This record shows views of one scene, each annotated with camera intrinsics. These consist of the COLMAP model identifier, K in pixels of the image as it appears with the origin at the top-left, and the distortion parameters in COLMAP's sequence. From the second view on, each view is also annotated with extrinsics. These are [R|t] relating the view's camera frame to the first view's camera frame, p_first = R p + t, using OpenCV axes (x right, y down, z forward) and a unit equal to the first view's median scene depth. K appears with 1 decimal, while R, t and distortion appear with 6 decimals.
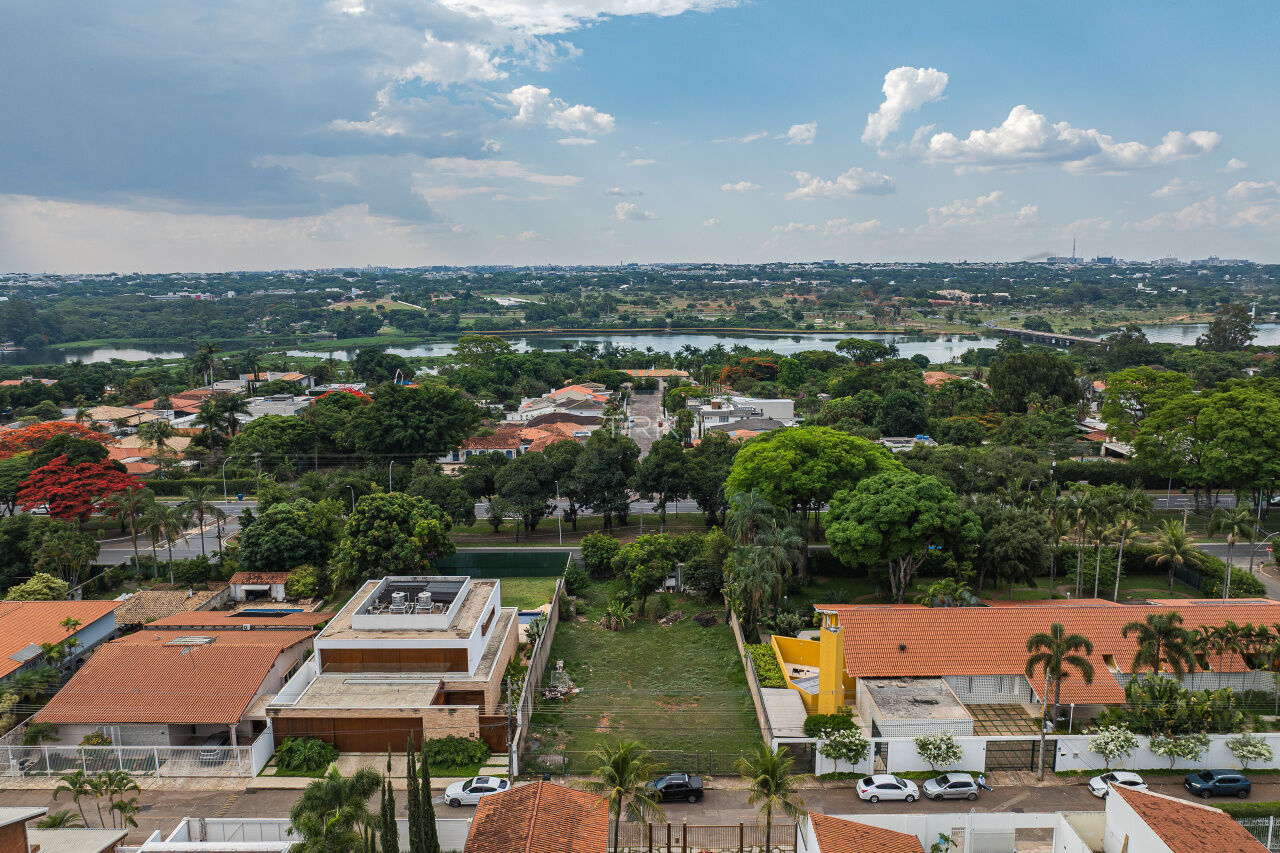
lens RADIAL K [[895.3, 0, 639.9], [0, 895.3, 427.5], [0, 0, 1]] dist [-0.034262, 0.021765]
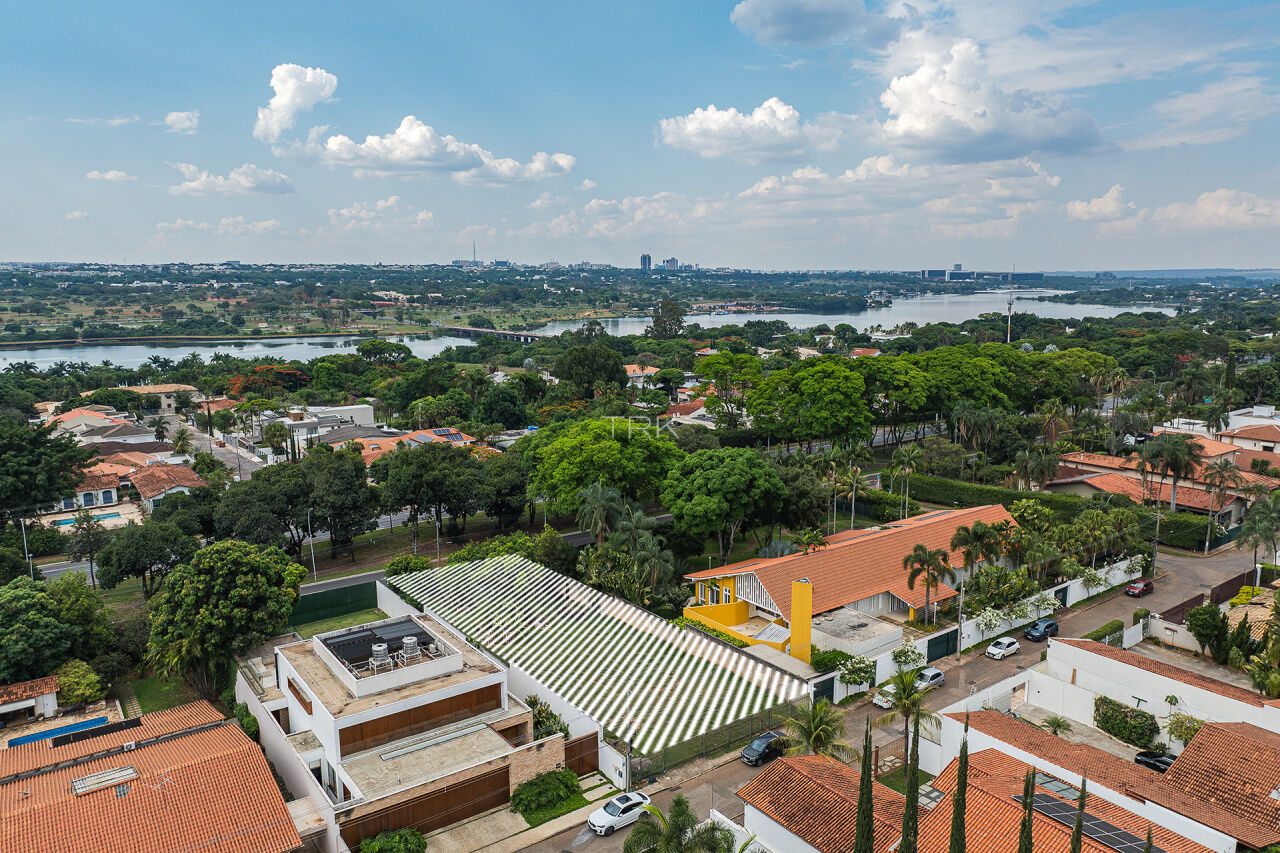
lens RADIAL K [[895.3, 0, 640.7], [0, 895.3, 424.0], [0, 0, 1]] dist [-0.034262, 0.021765]
pose [[0.805689, -0.090257, 0.585422, -0.175186], [0.093718, 0.995298, 0.024471, -0.006854], [-0.584878, 0.035149, 0.810360, 0.051015]]
